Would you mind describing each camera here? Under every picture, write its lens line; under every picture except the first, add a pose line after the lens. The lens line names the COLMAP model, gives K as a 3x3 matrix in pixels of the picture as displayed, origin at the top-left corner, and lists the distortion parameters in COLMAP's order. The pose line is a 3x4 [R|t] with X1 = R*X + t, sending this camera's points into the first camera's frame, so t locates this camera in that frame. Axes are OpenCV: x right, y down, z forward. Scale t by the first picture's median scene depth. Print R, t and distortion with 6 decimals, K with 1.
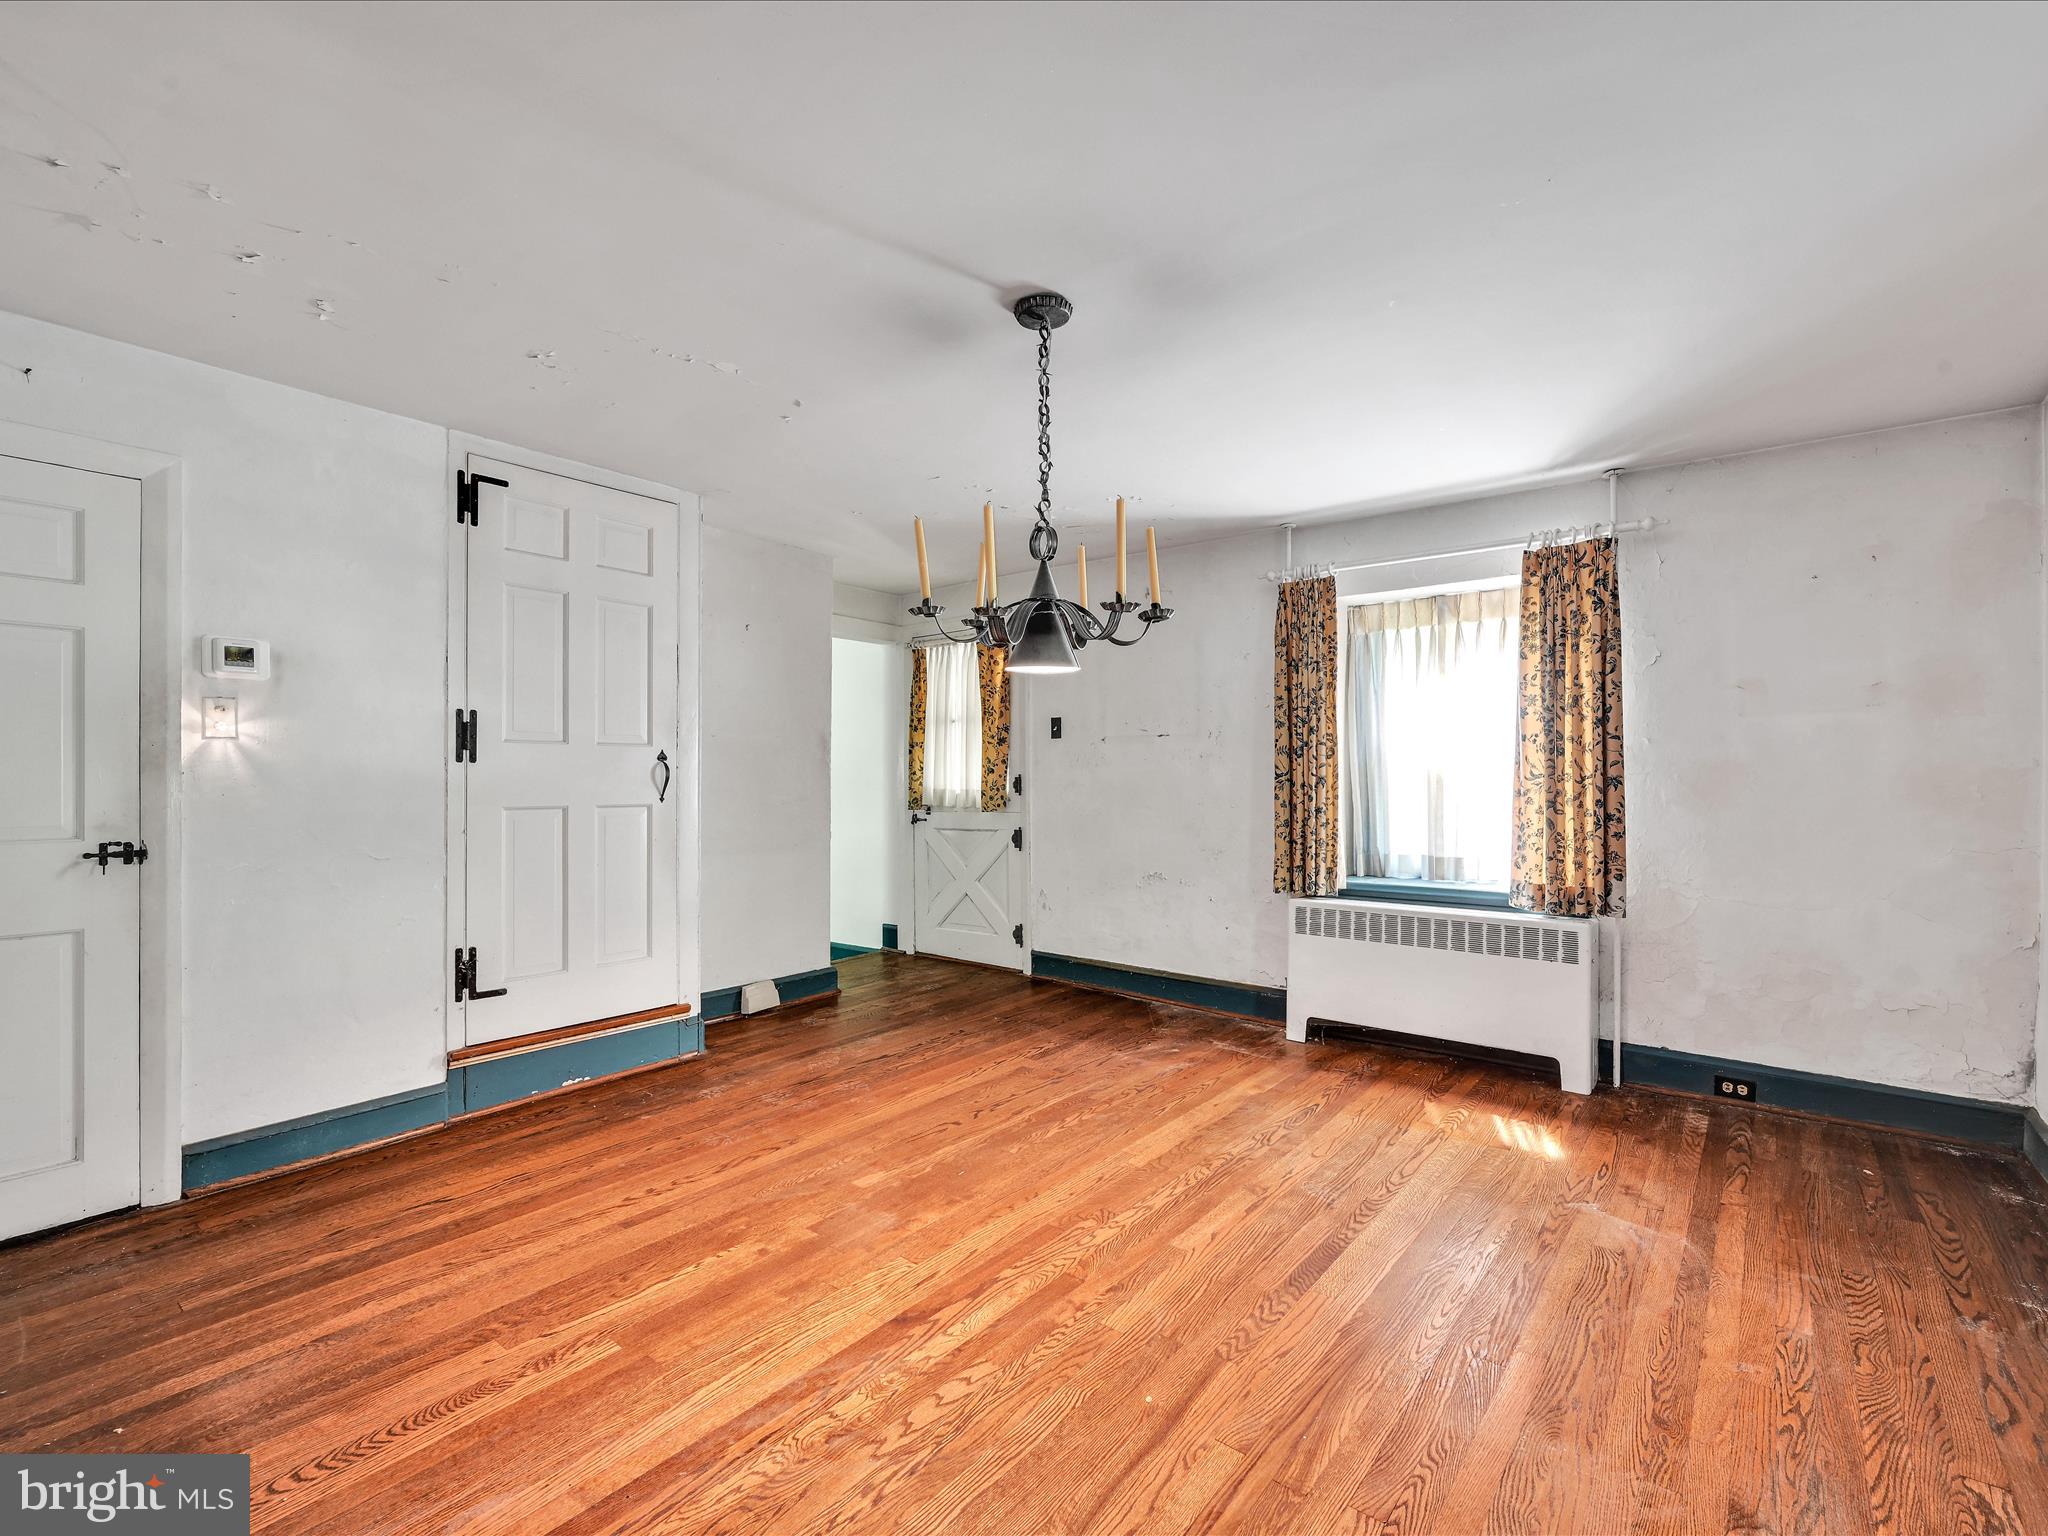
lens RADIAL K [[913.5, 0, 1024.0], [0, 913.5, 768.0], [0, 0, 1]] dist [0.000522, -0.000130]
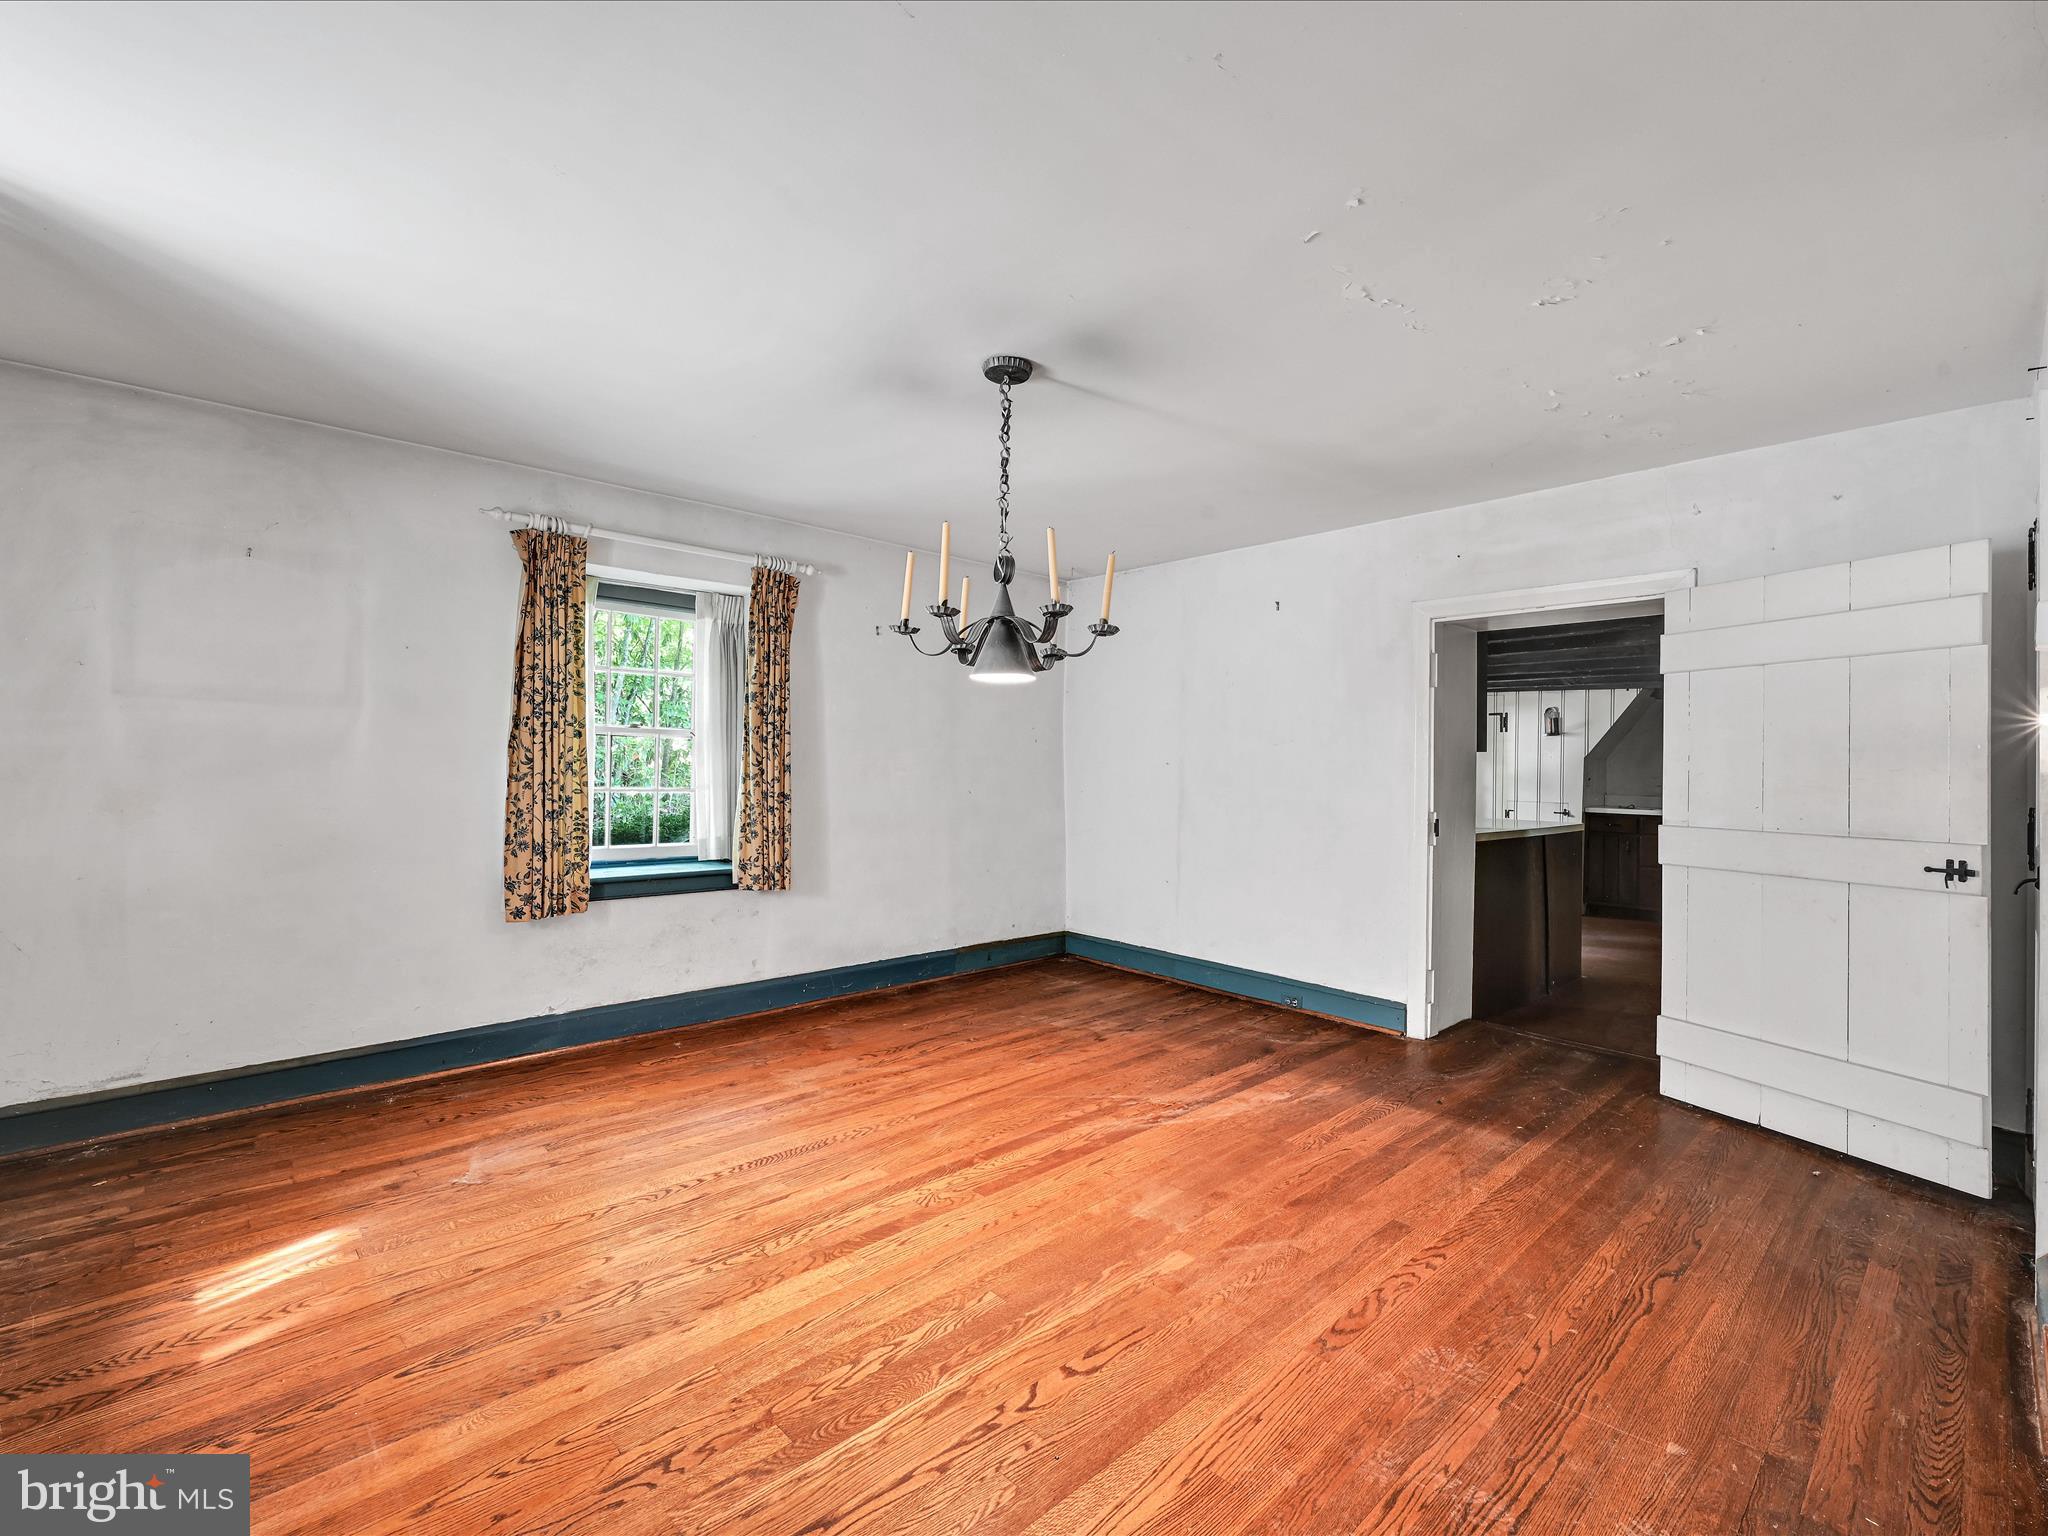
lens RADIAL K [[913.5, 0, 1024.0], [0, 913.5, 768.0], [0, 0, 1]] dist [0.000522, -0.000130]
pose [[-0.990820, -0.012527, 0.134605, -0.145035], [-0.013963, 0.999855, -0.009728, 0.012489], [-0.134463, -0.011518, -0.990852, 1.924033]]
